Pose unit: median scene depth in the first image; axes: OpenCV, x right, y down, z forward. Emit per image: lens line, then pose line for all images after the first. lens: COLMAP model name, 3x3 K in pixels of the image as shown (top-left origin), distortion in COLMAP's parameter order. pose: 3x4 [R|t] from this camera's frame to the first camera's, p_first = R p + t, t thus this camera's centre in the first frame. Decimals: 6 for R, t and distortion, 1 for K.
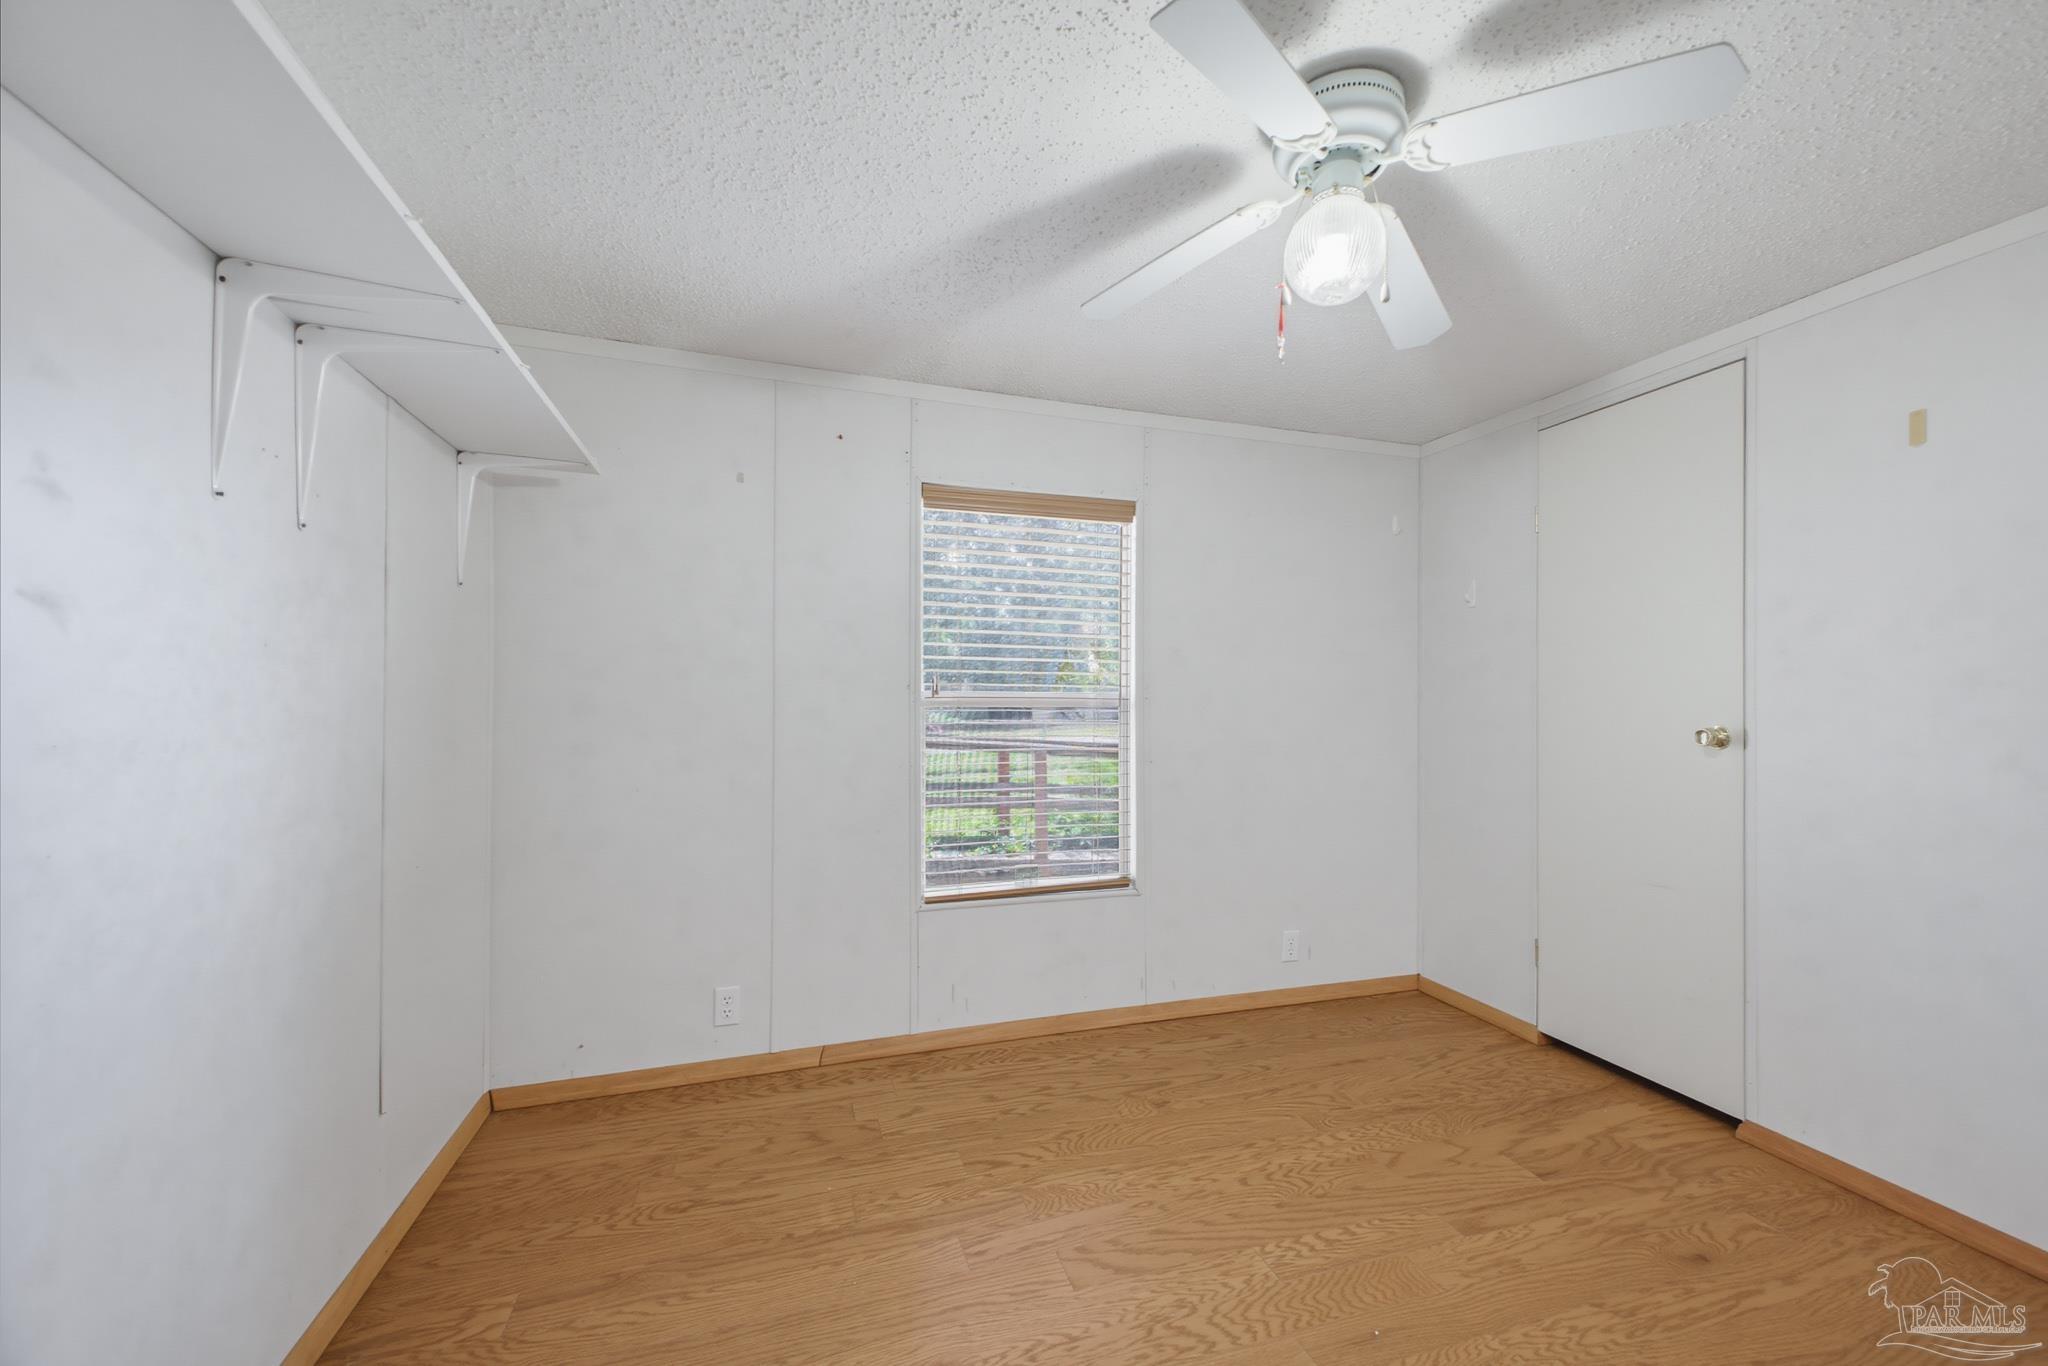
lens RADIAL K [[833.6, 0, 1056.5], [0, 833.6, 690.6], [0, 0, 1]] dist [0.015928, -0.000579]
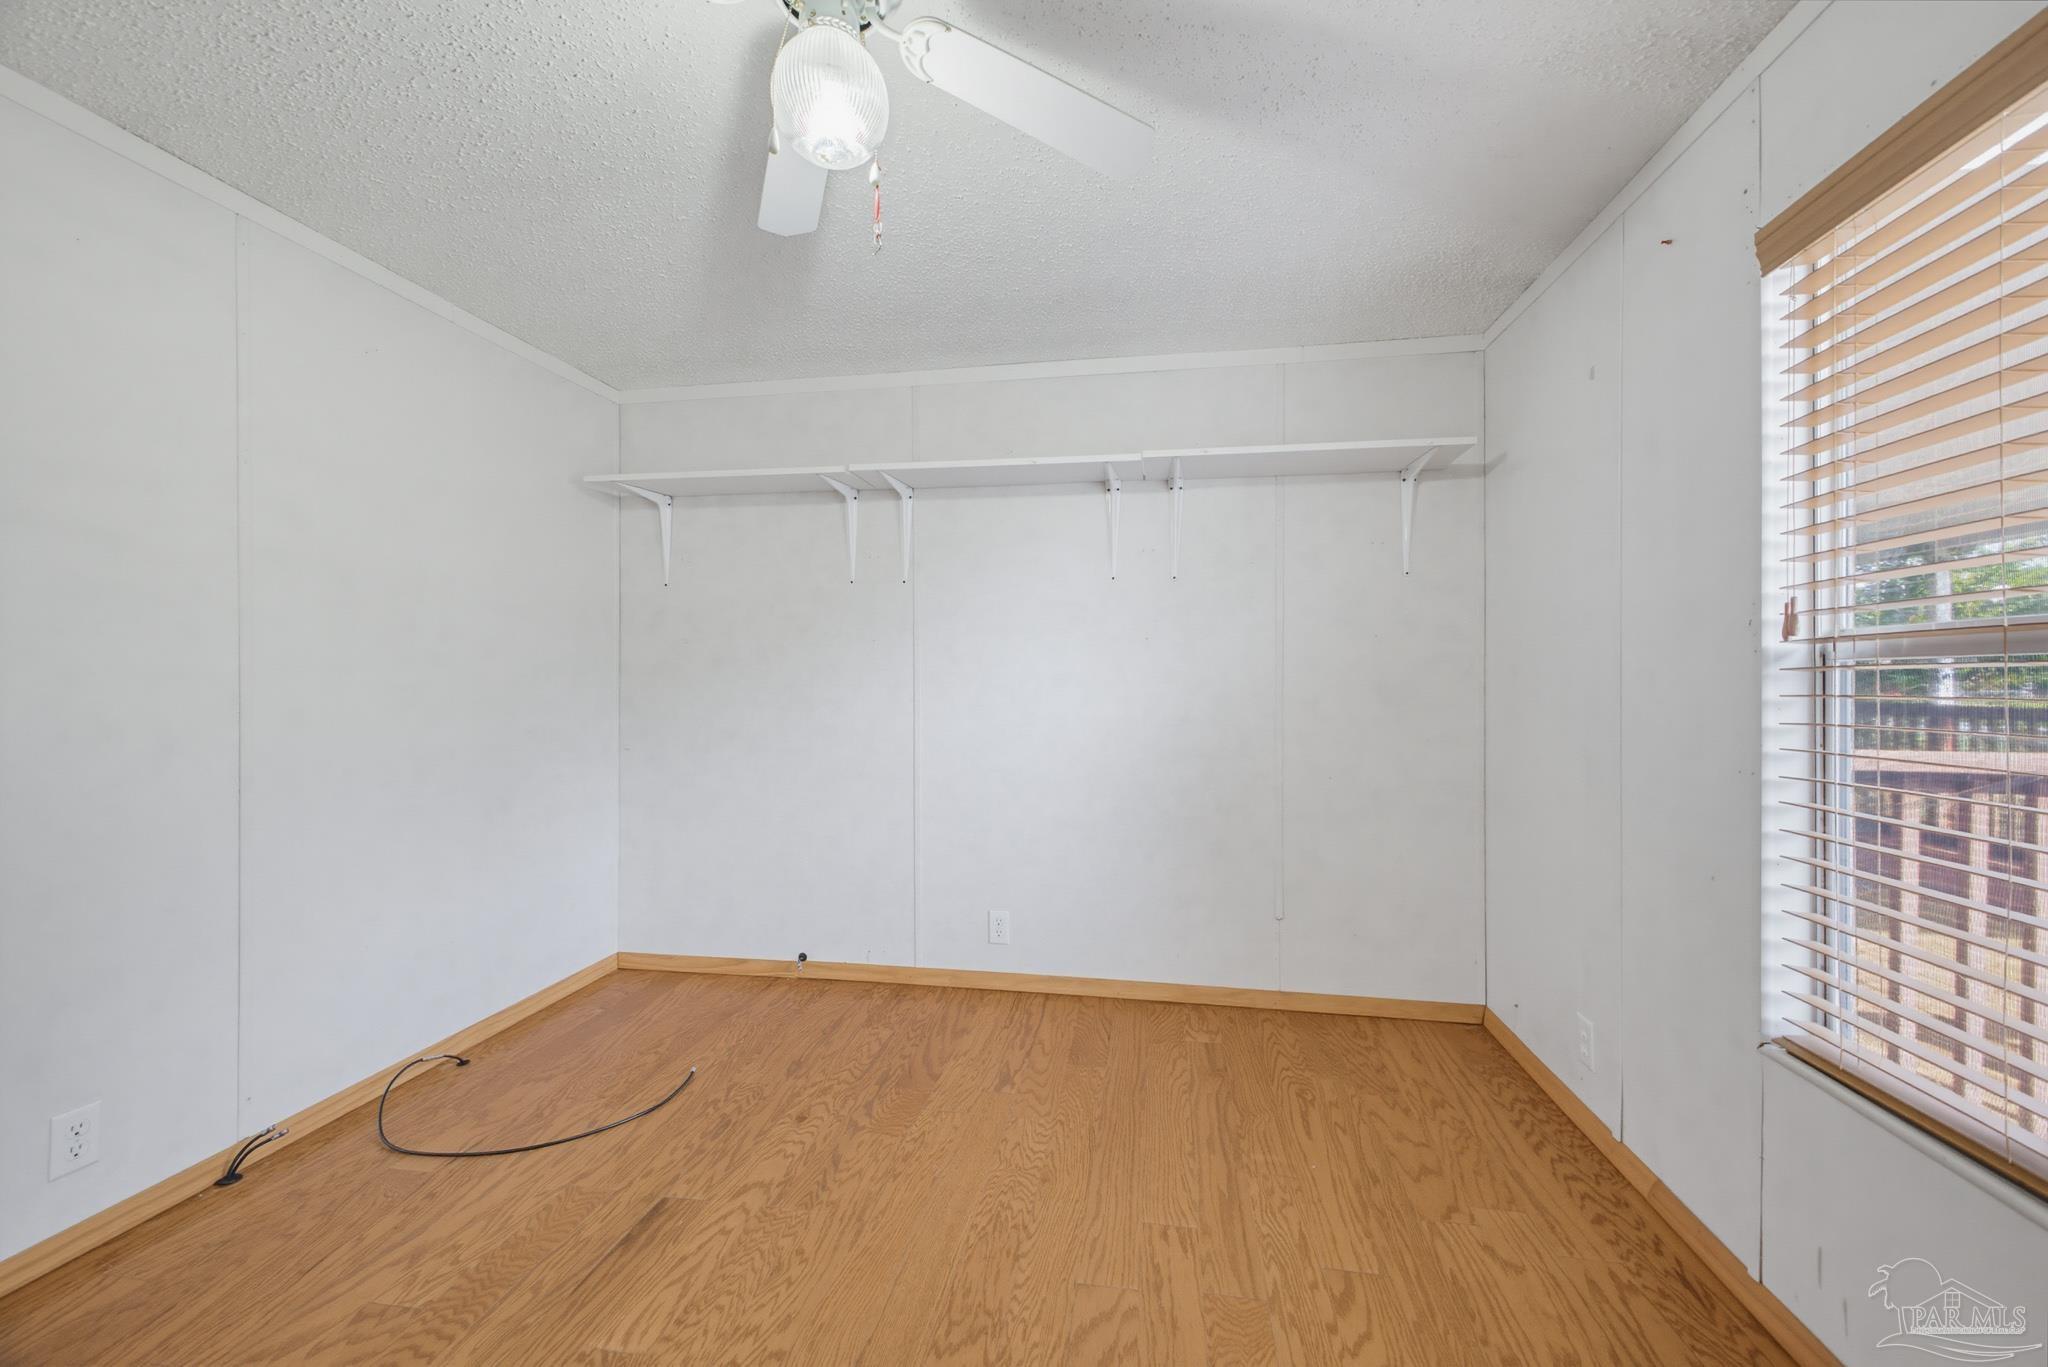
lens RADIAL K [[802.9, 0, 1024.0], [0, 802.9, 683.5], [0, 0, 1]] dist [0.013549, -0.000253]
pose [[-0.478173, -0.000649, -0.878265, 0.567542], [0.003251, 0.999992, -0.002508, 0.035119], [0.878259, -0.004054, -0.478167, 0.936995]]
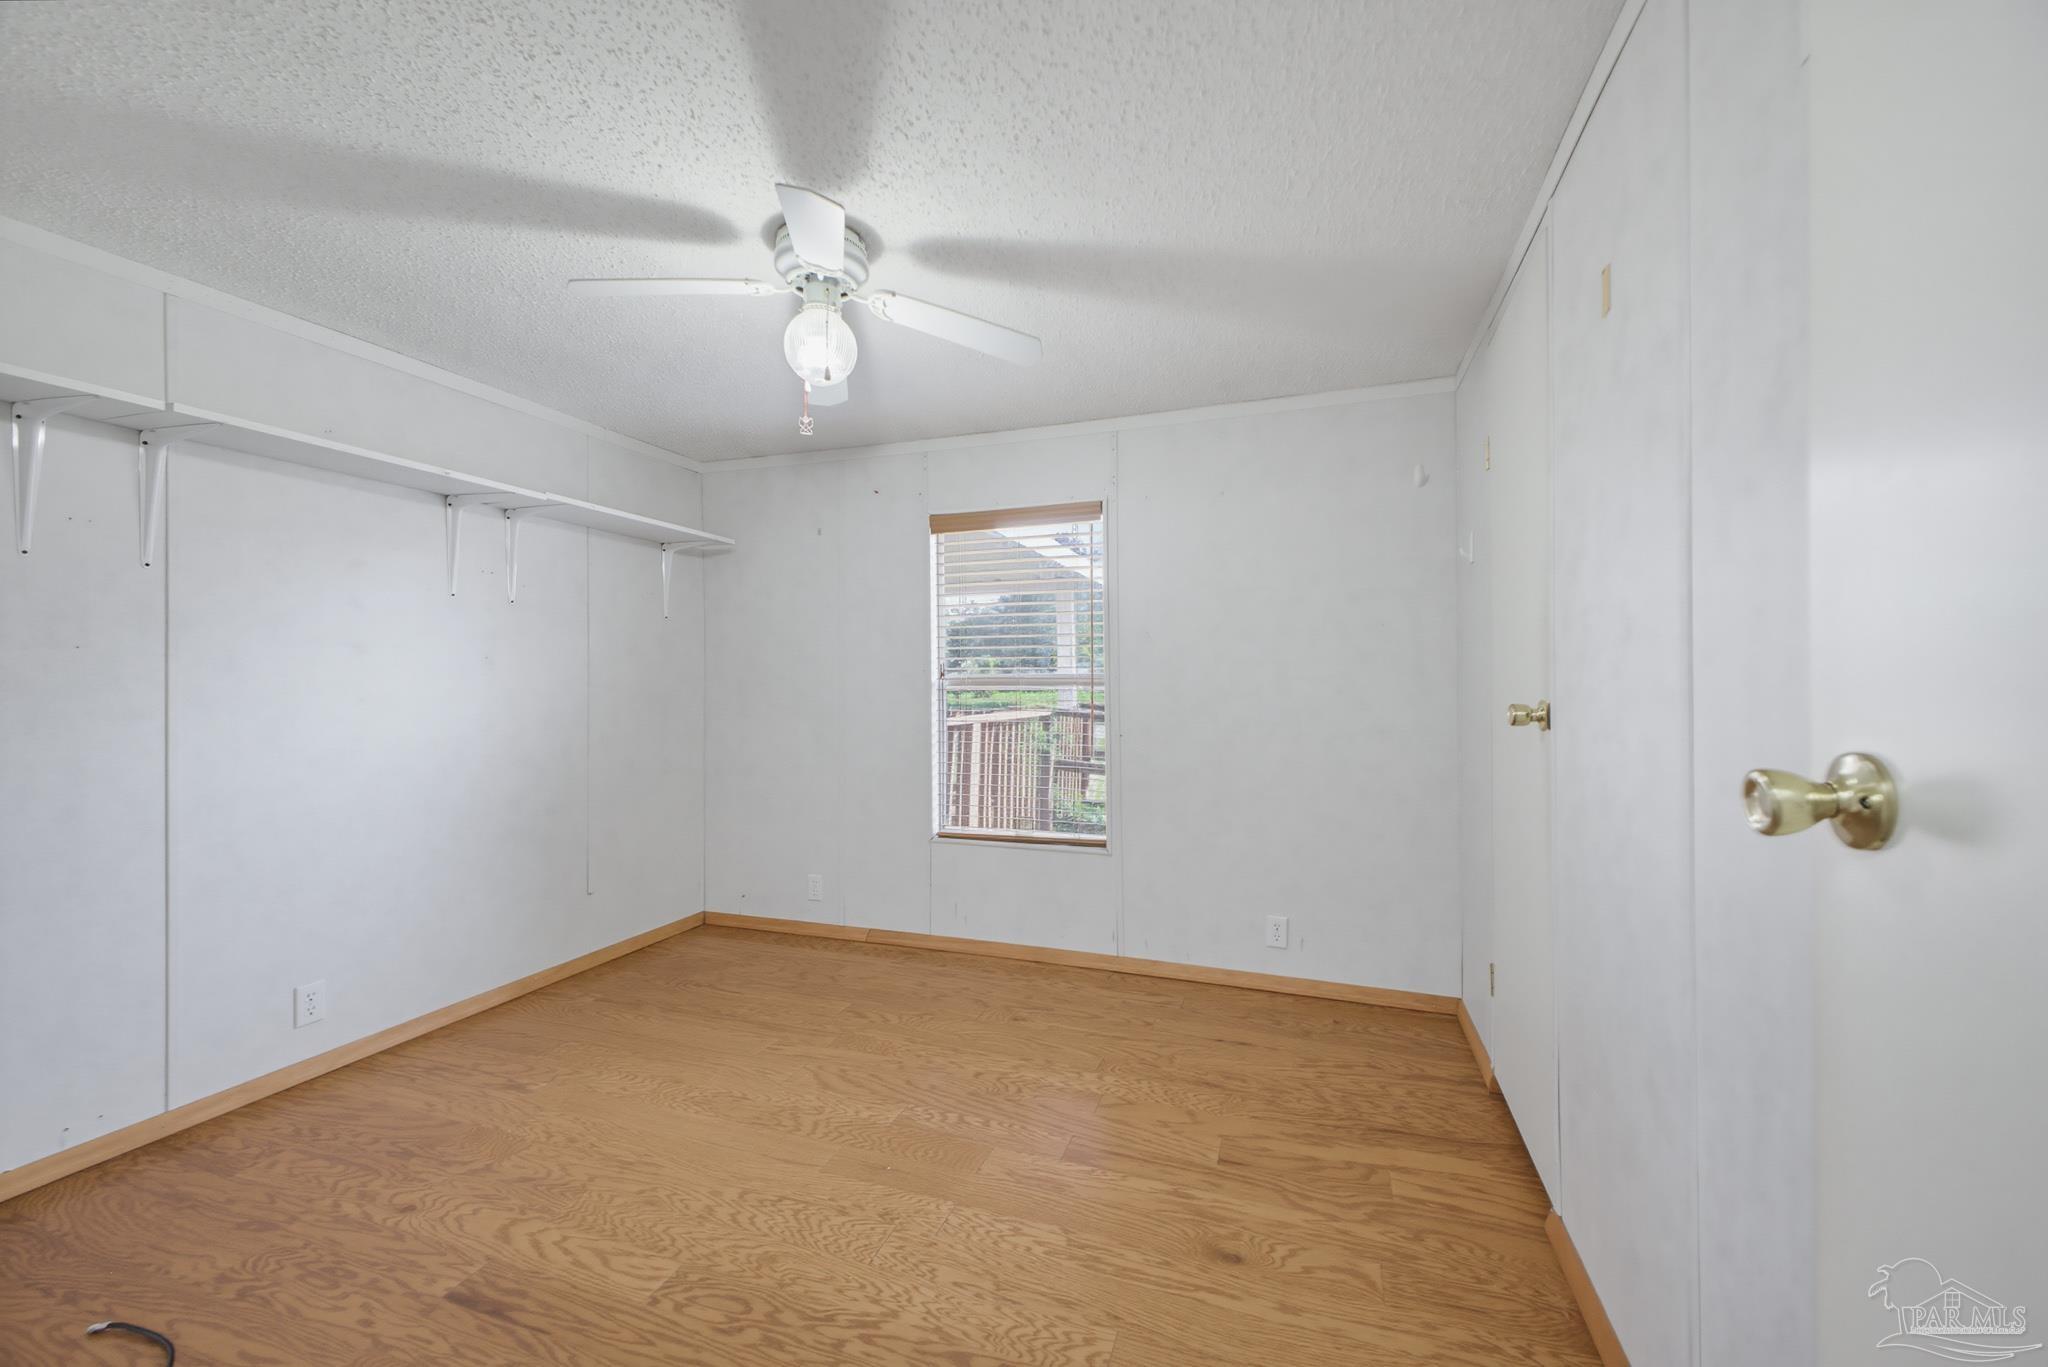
lens RADIAL K [[820.3, 0, 1024.0], [0, 820.3, 683.5], [0, 0, 1]] dist [0.020236, -0.000266]
pose [[0.779159, -0.010376, -0.626741, 0.853456], [0.014676, 0.999891, 0.001690, 0.016112], [0.626655, -0.010515, 0.779226, 0.099724]]
